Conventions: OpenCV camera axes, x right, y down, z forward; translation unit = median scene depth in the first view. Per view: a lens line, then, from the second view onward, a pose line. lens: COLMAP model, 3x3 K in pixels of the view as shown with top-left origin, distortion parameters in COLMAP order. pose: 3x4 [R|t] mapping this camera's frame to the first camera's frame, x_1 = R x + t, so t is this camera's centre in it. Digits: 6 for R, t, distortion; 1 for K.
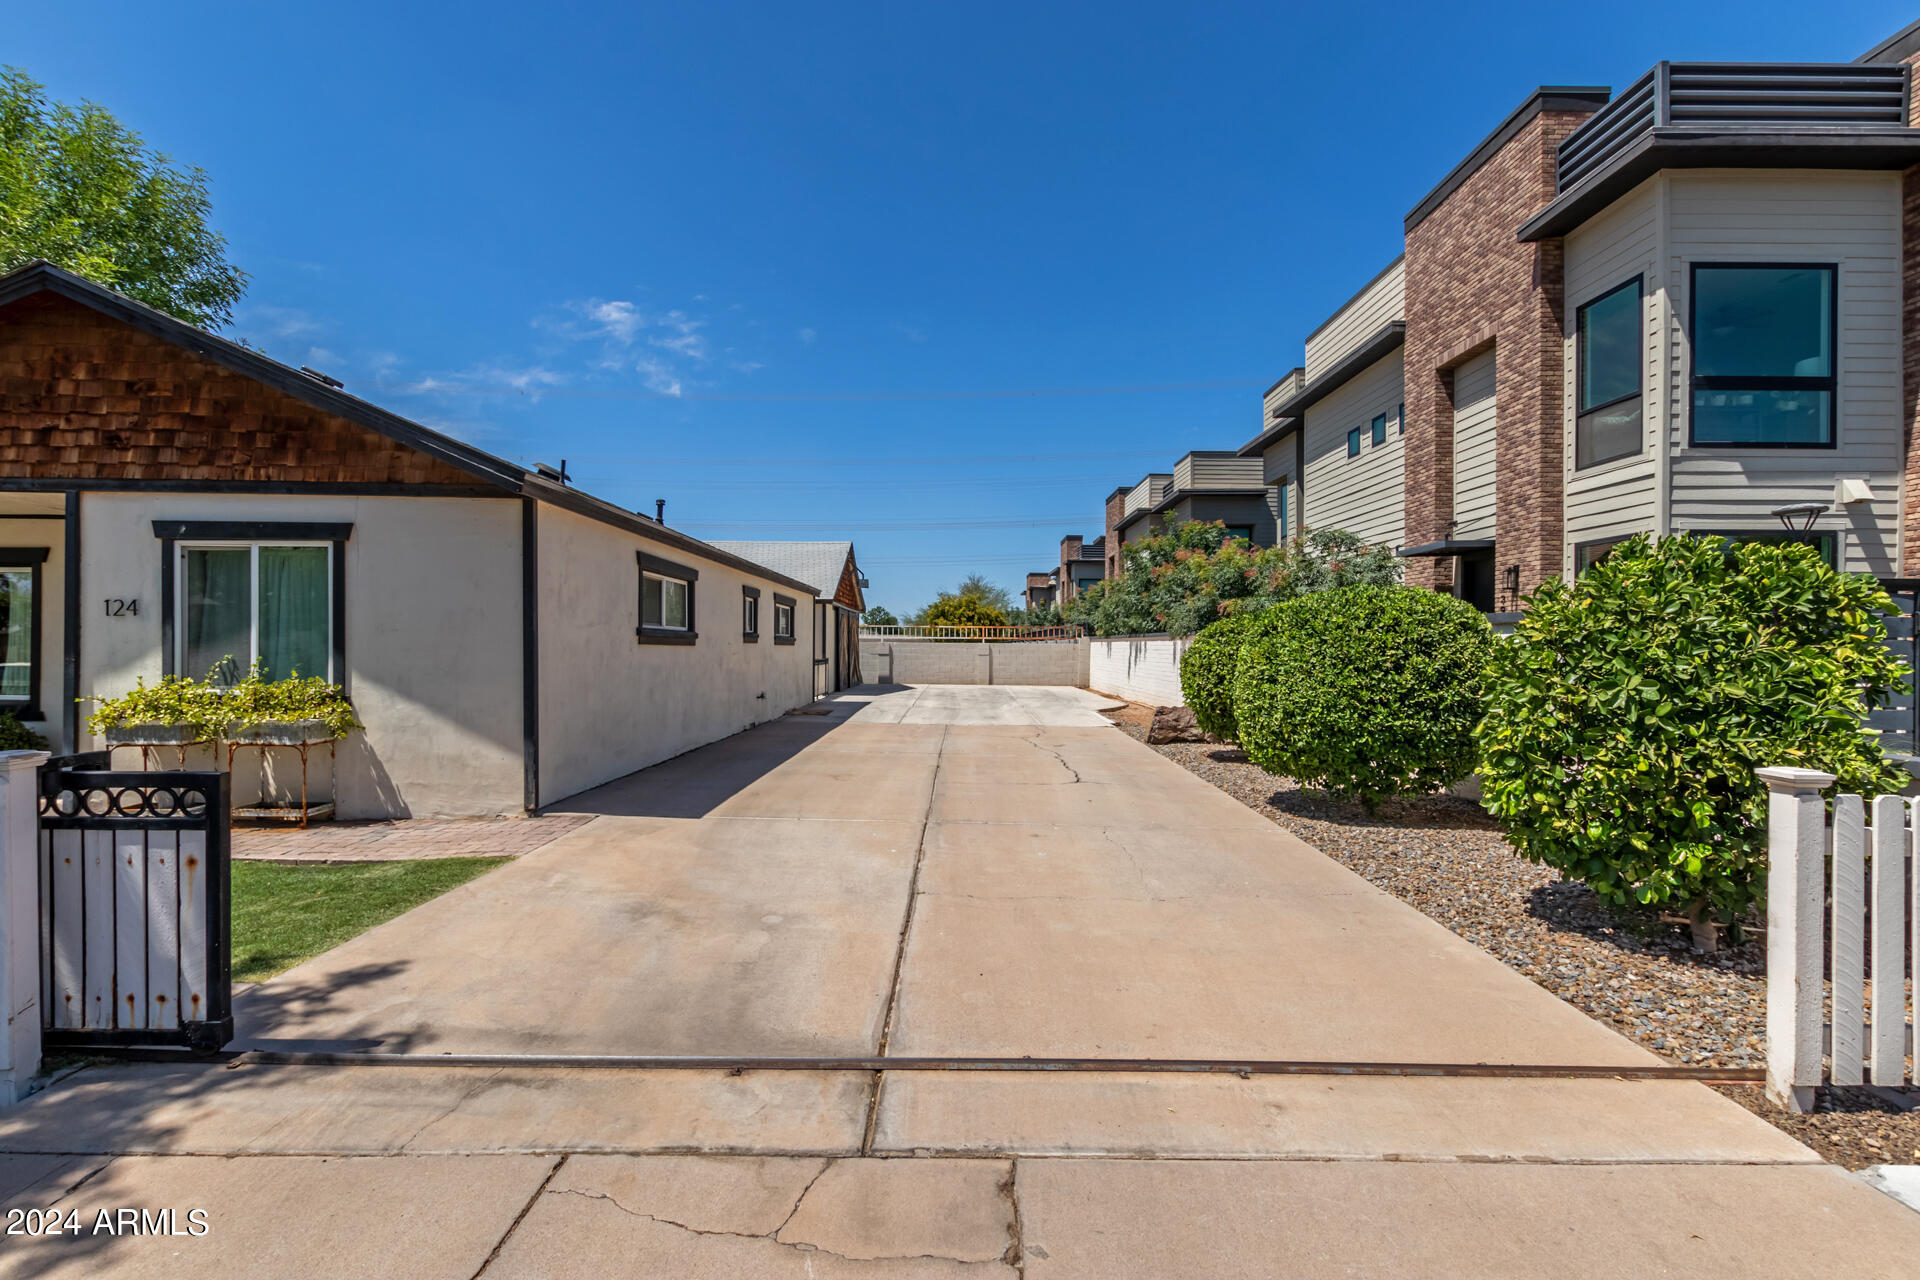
lens RADIAL K [[899.1, 0, 967.2], [0, 899.1, 646.6], [0, 0, 1]] dist [0.003180, -0.001523]
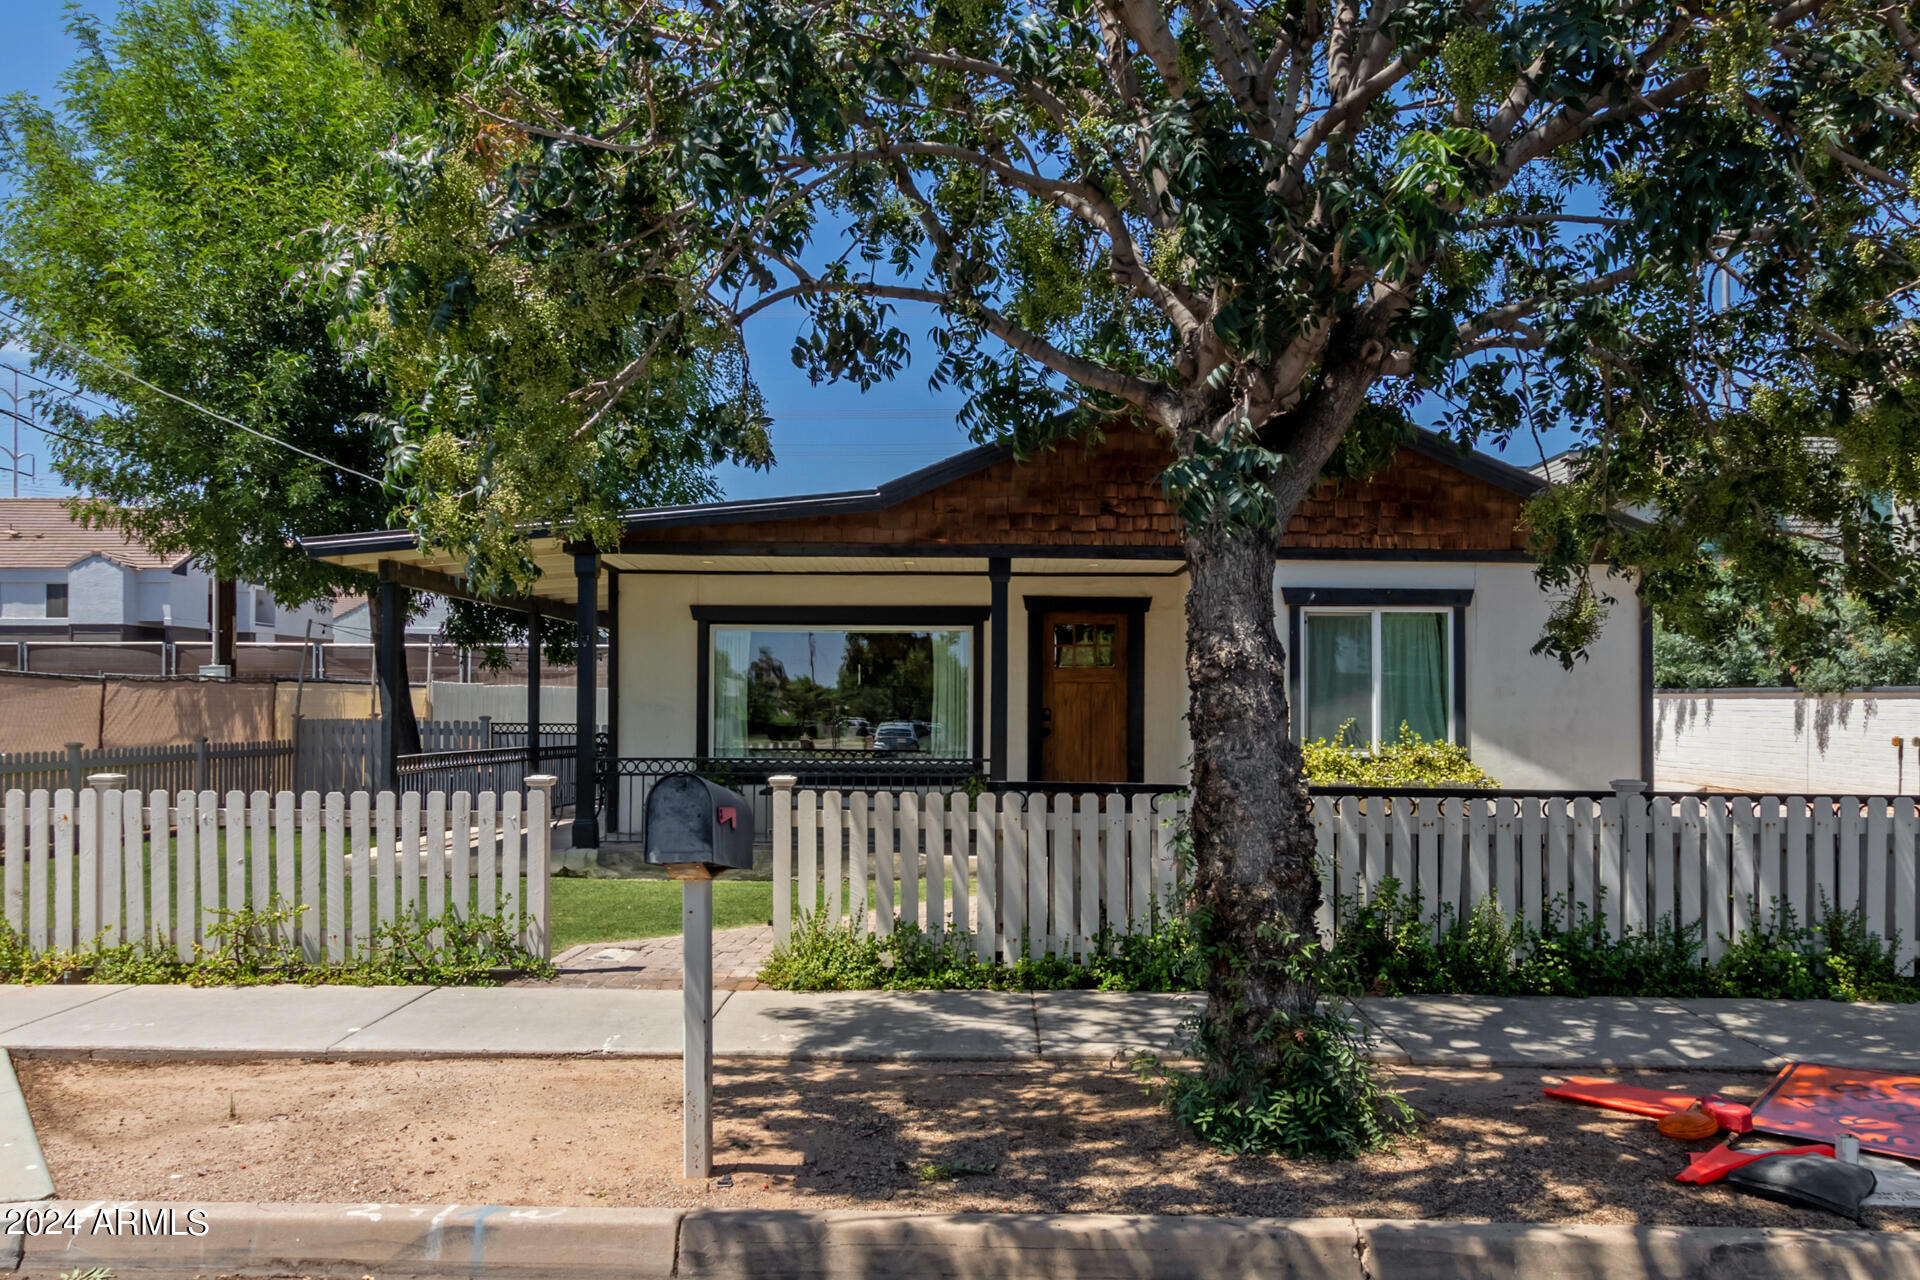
lens RADIAL K [[923.8, 0, 961.5], [0, 923.8, 666.6], [0, 0, 1]] dist [0.001137, -0.000058]
pose [[0.999606, 0.000895, -0.028072, -1.239187], [-0.000977, 0.999995, -0.002915, -0.046223], [0.028069, 0.002942, 0.999602, -0.064886]]
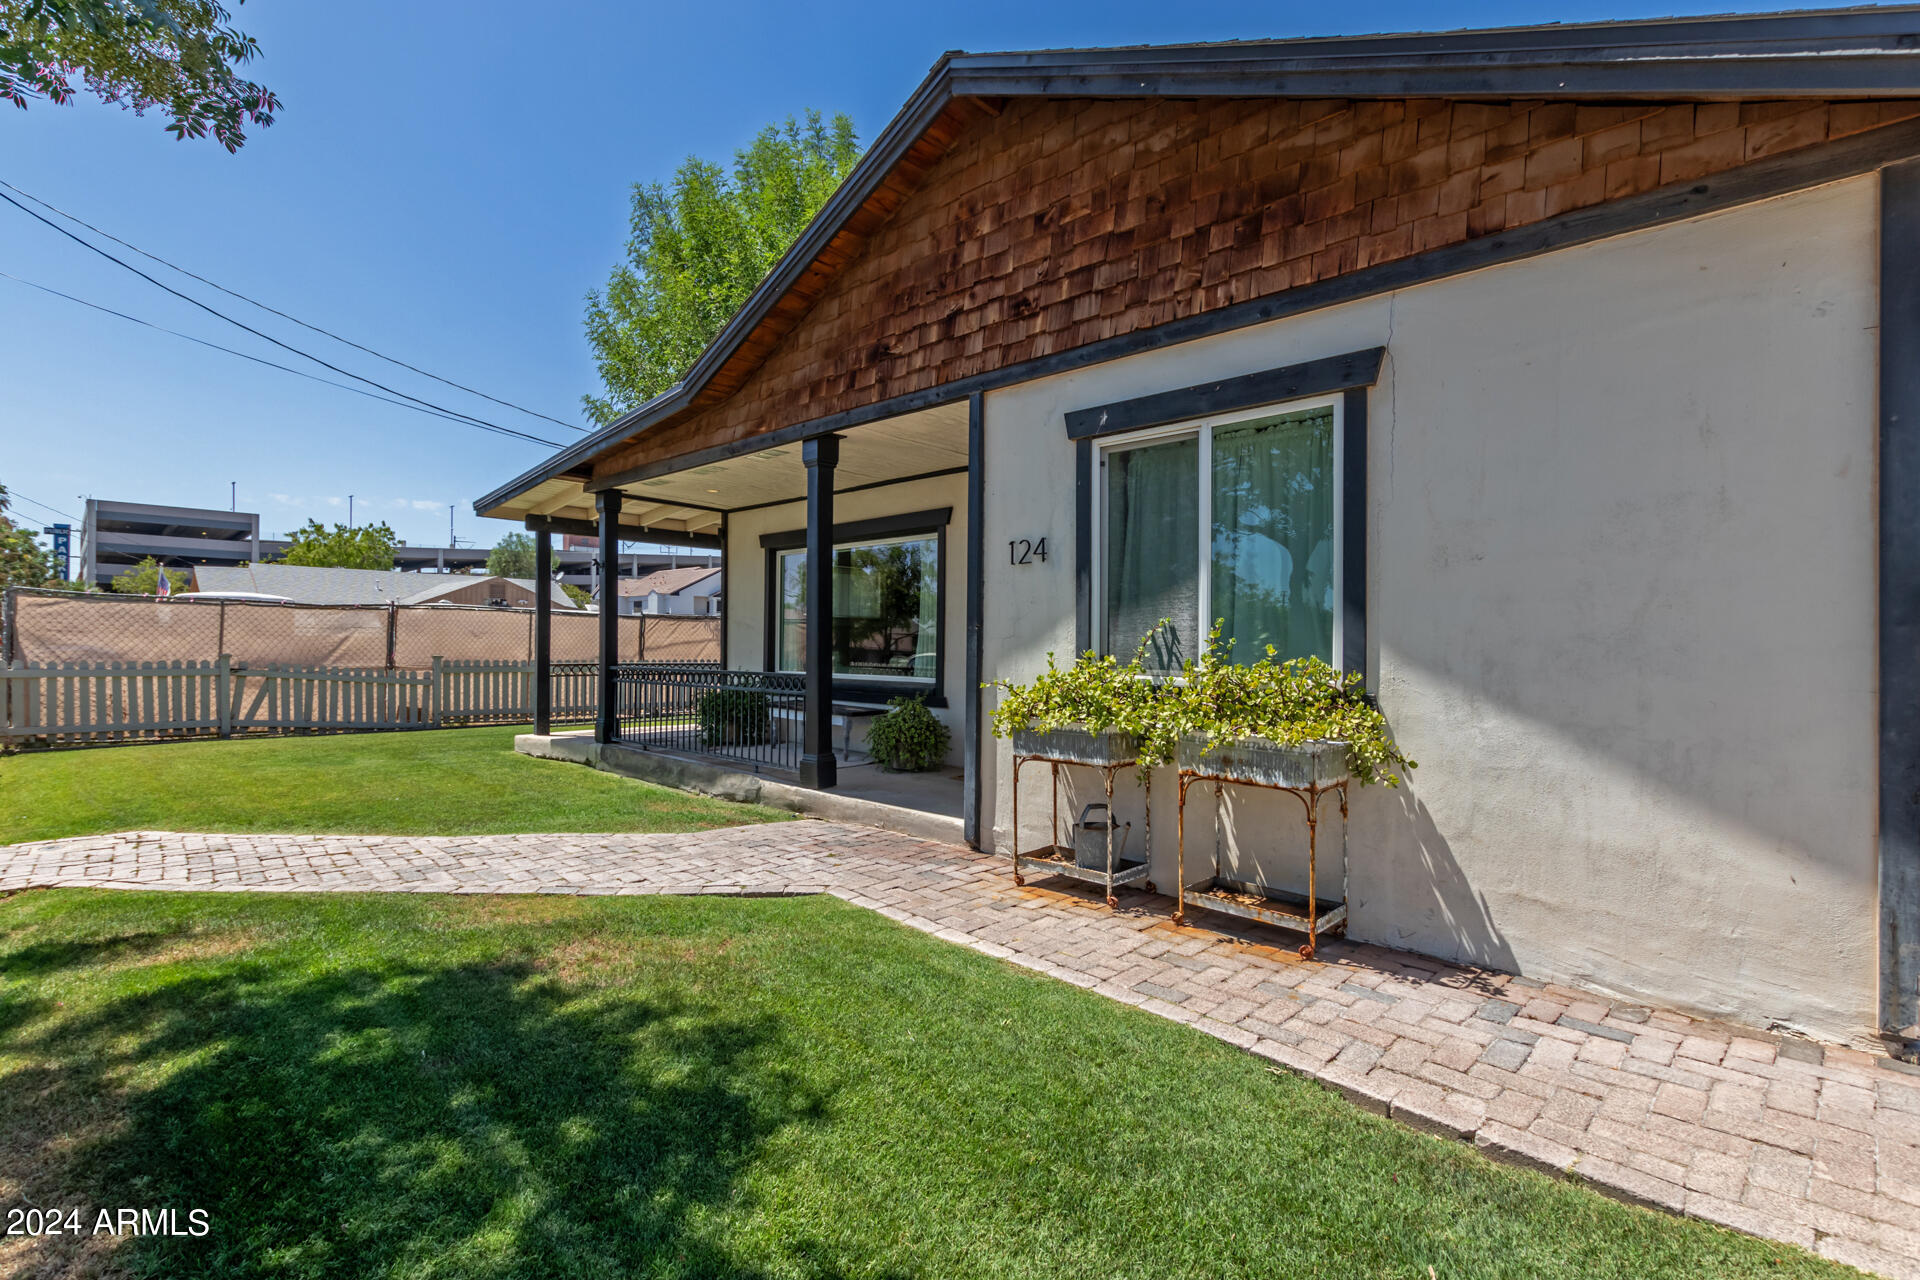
lens RADIAL K [[881.7, 0, 959.0], [0, 881.7, 649.1], [0, 0, 1]] dist [0.005661, -0.000576]
pose [[0.710791, 0.004939, -0.703386, -0.508784], [-0.005318, 0.999985, 0.001647, 0.029456], [0.703383, 0.002570, 0.710806, 0.492018]]
